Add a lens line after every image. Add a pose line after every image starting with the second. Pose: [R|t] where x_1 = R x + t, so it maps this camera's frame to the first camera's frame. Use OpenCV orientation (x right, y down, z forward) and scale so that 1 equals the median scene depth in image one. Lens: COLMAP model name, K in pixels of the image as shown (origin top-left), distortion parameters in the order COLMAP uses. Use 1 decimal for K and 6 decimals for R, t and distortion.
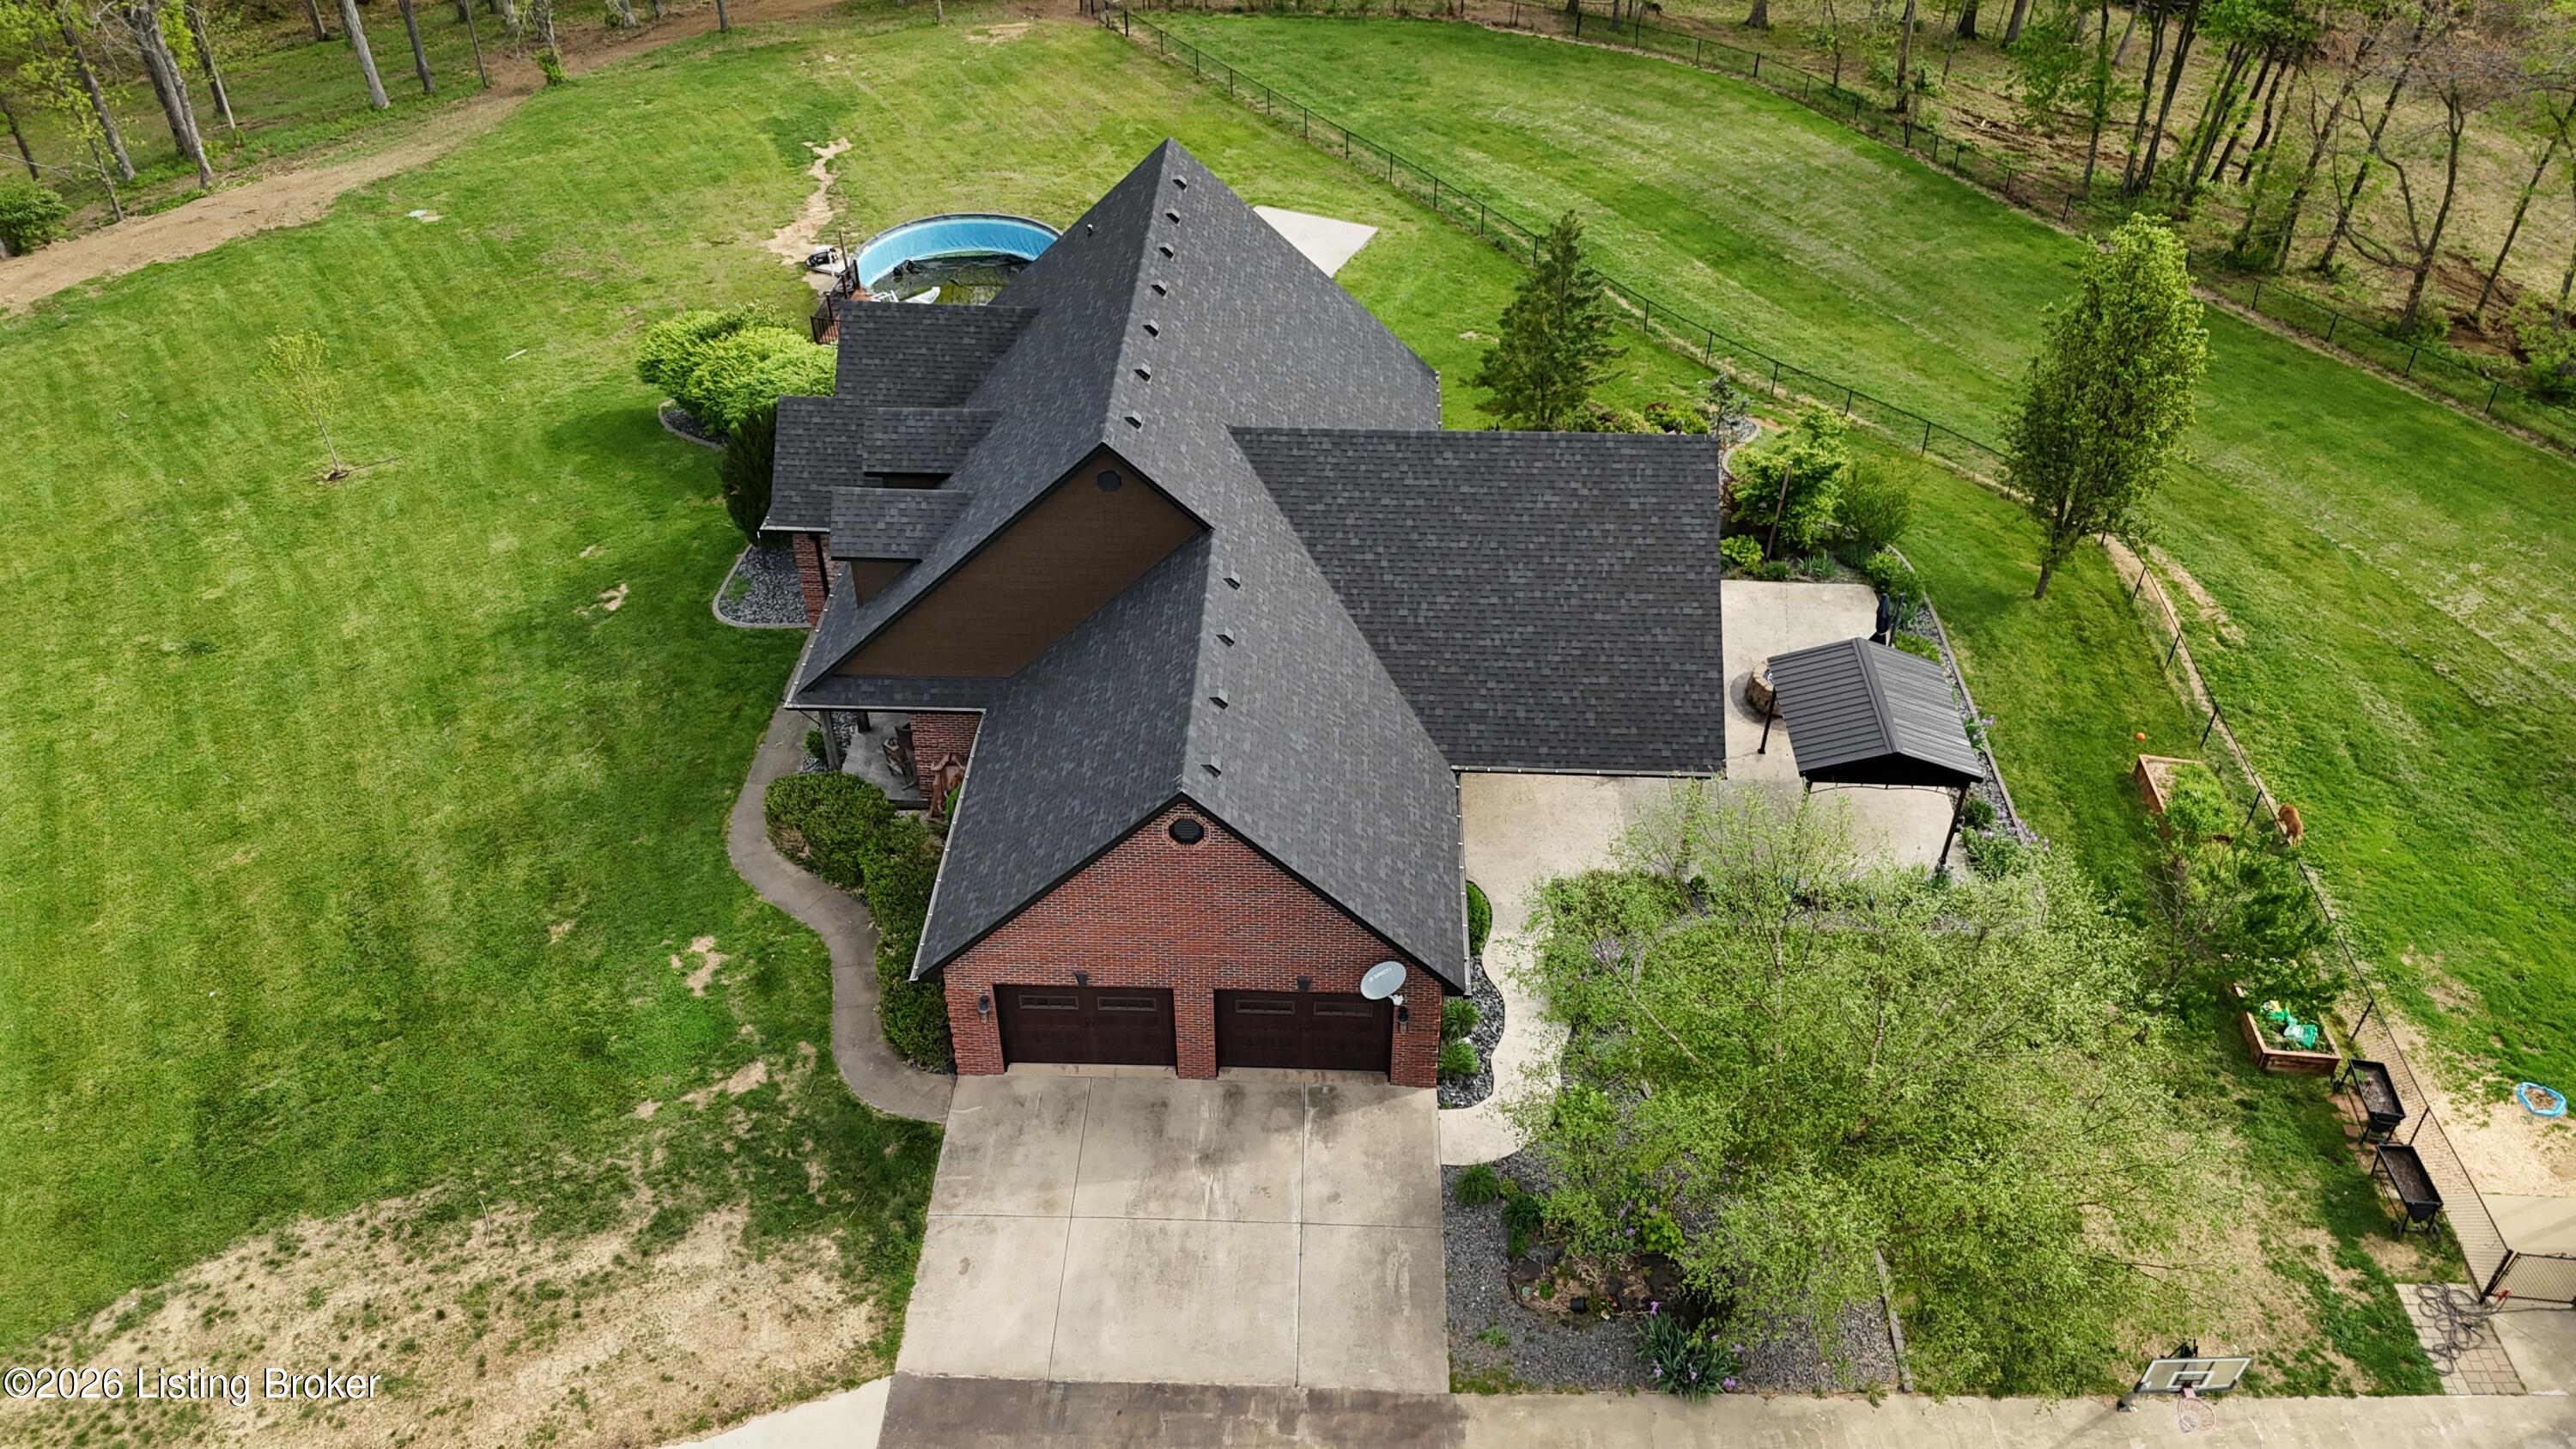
lens RADIAL K [[1907.3, 0, 1288.0], [0, 1907.3, 724.5], [0, 0, 1]] dist [0.066949, -0.069378]
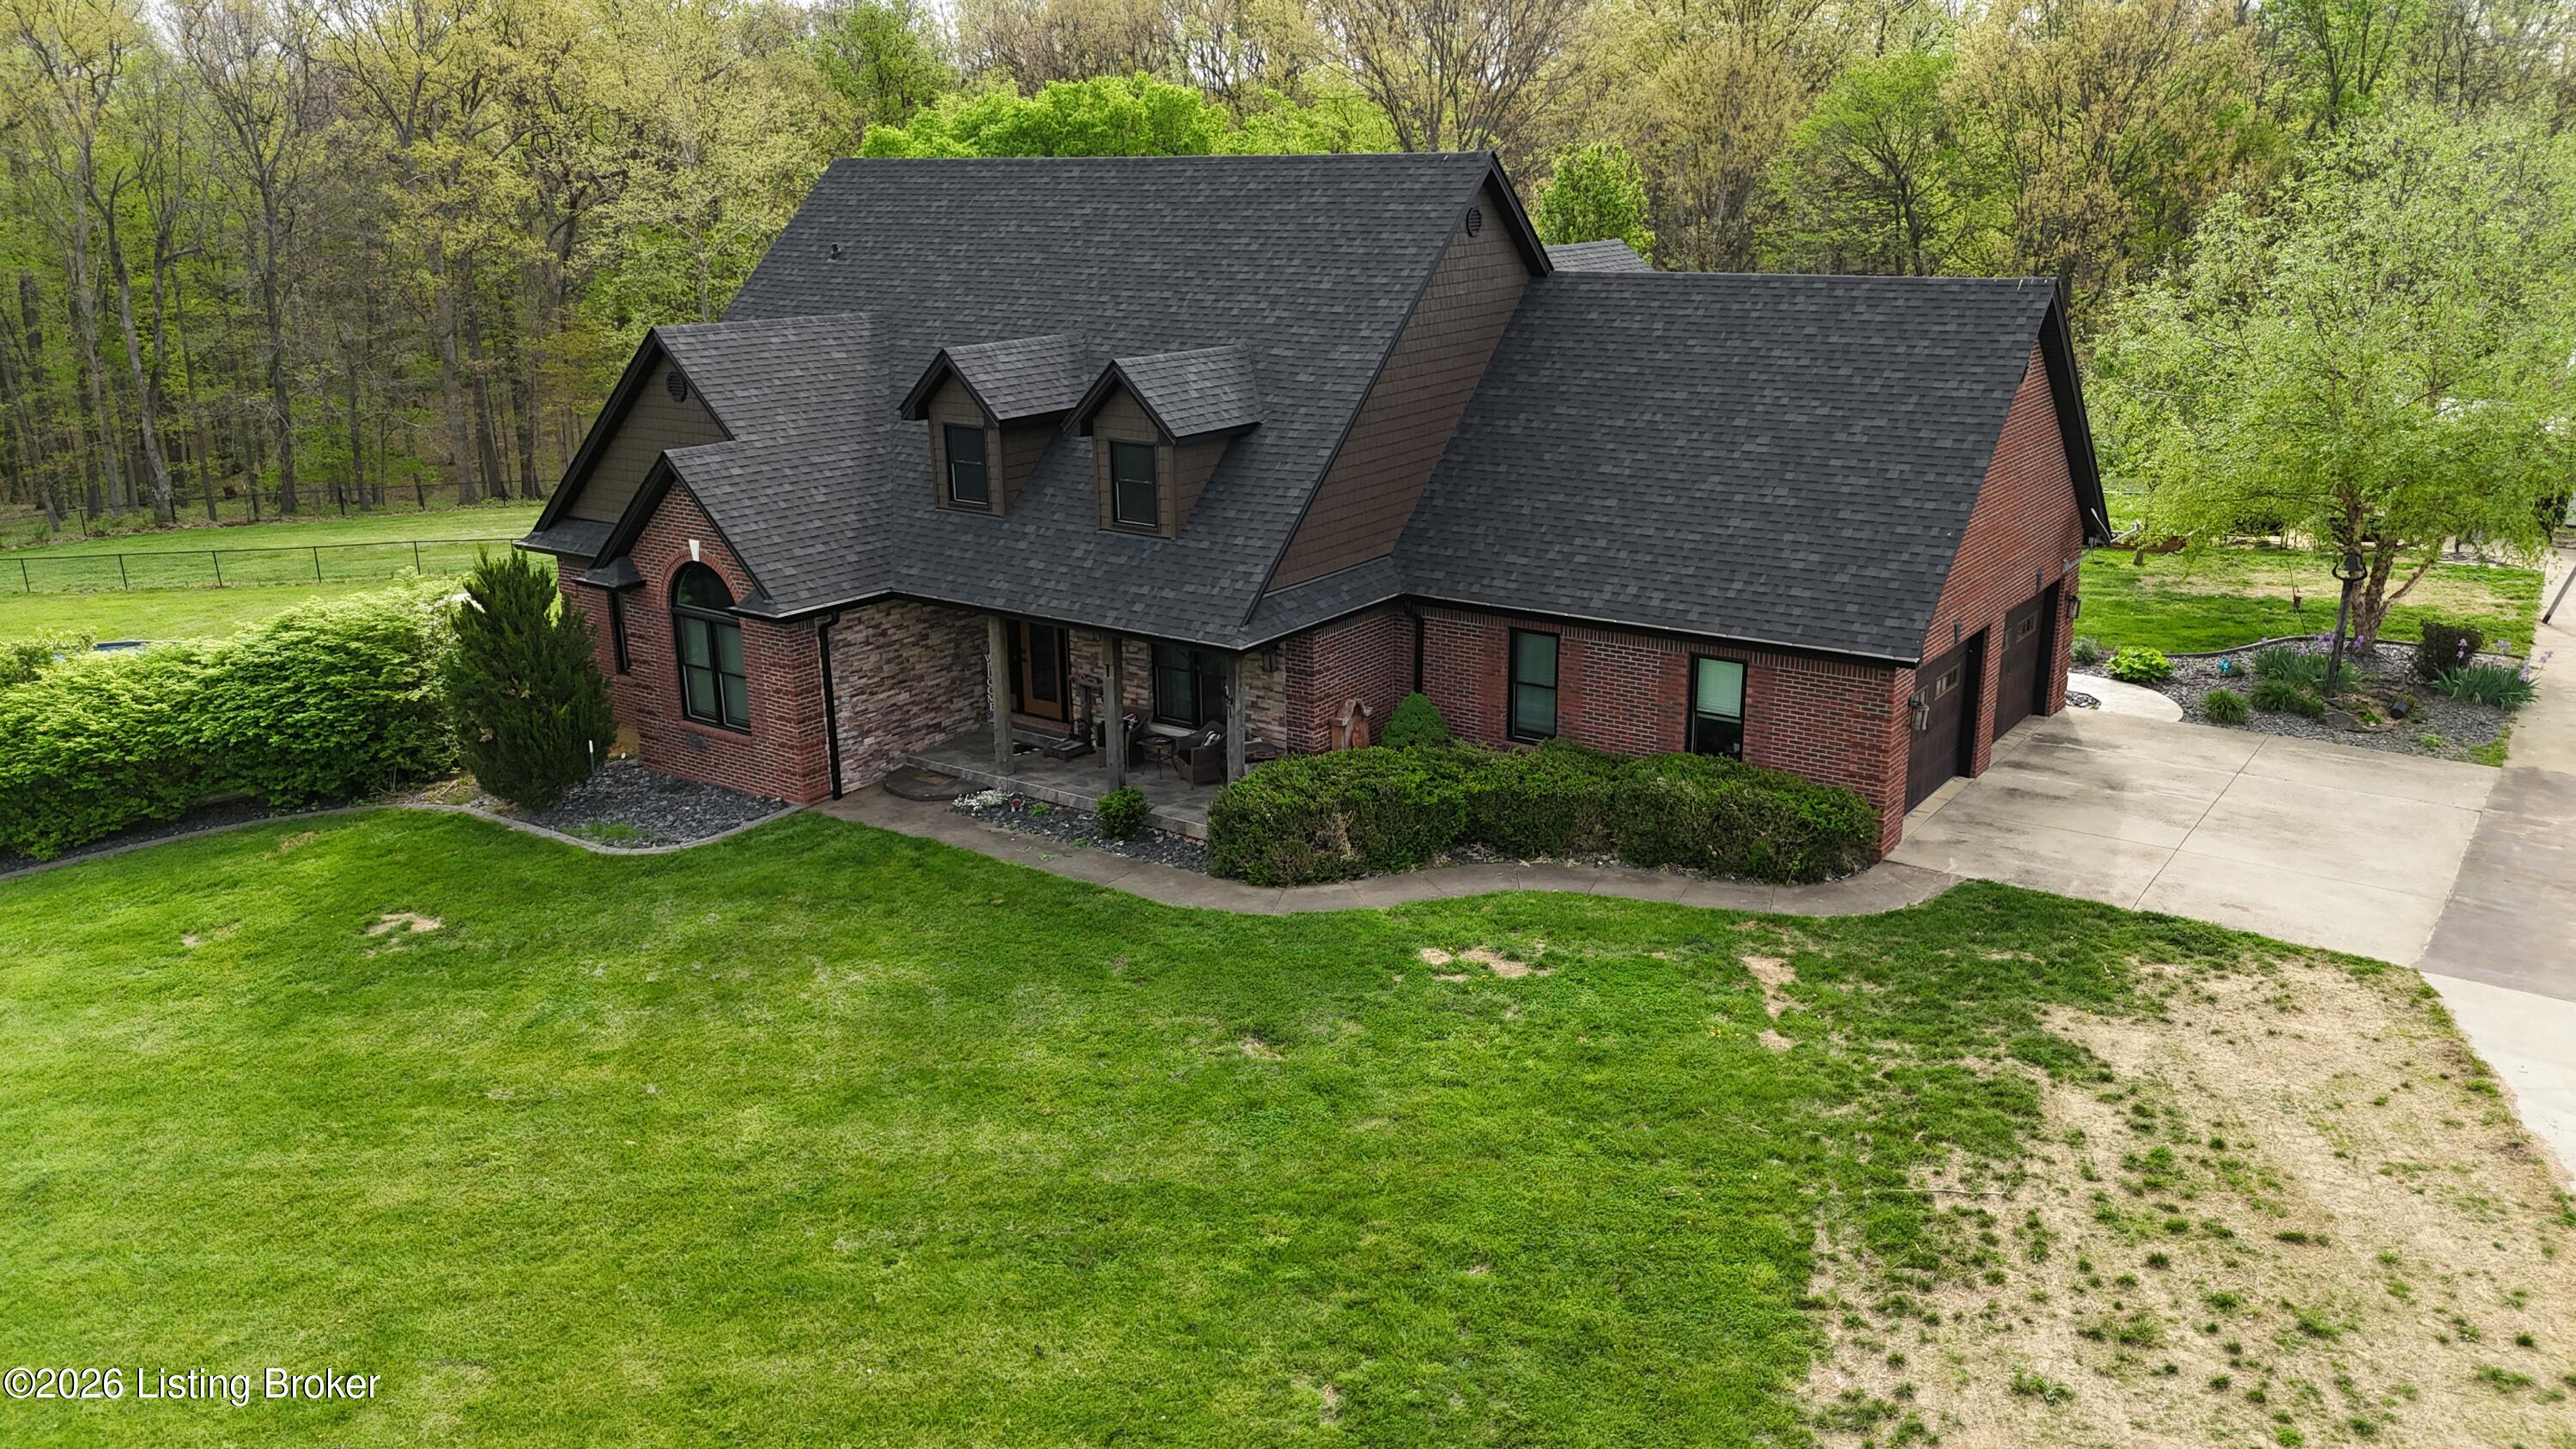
lens RADIAL K [[1887.9, 0, 1285.2], [0, 1887.9, 752.5], [0, 0, 1]] dist [0.094980, -0.109125]
pose [[0.554791, -0.252892, 0.792624, -0.900483], [0.526589, 0.844312, -0.099199, 0.107353], [-0.644135, 0.472422, 0.601587, 0.728353]]
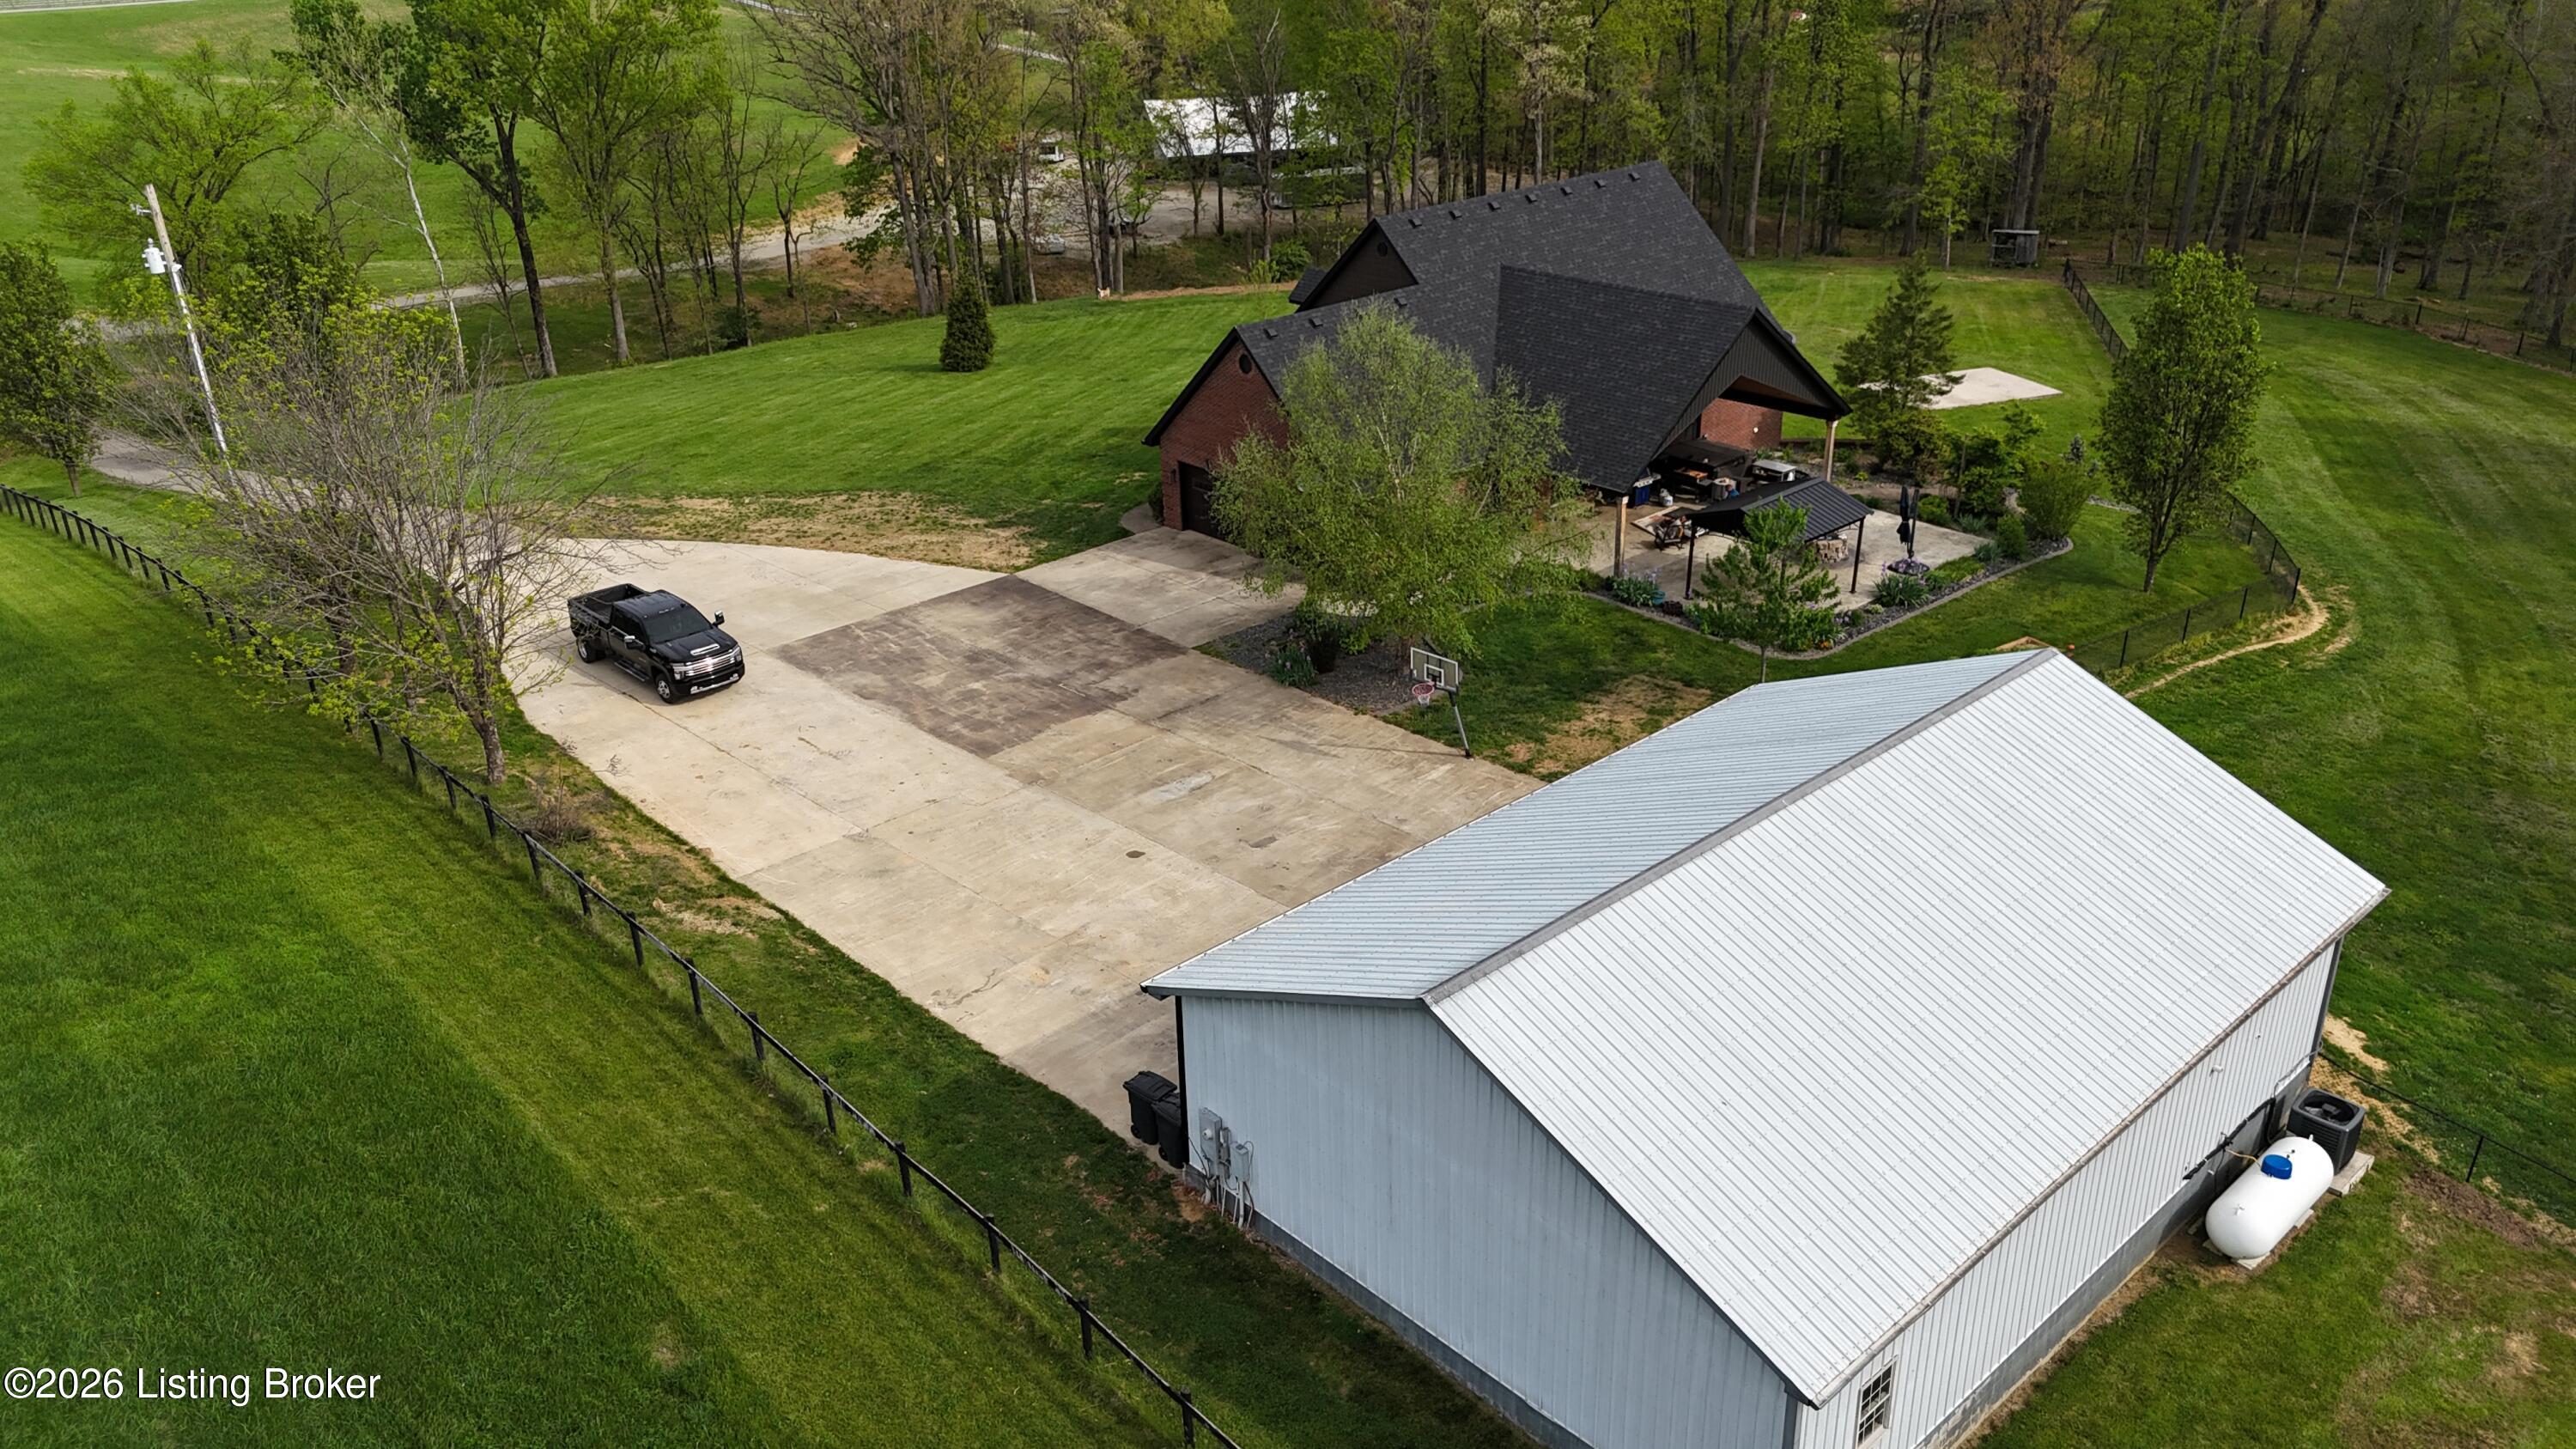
lens RADIAL K [[1887.9, 0, 1285.2], [0, 1887.9, 752.5], [0, 0, 1]] dist [0.094980, -0.109125]
pose [[0.699877, 0.292985, -0.651408, 1.171738], [-0.424980, 0.903816, -0.050090, 0.435234], [0.574077, 0.311892, 0.757073, -0.212387]]
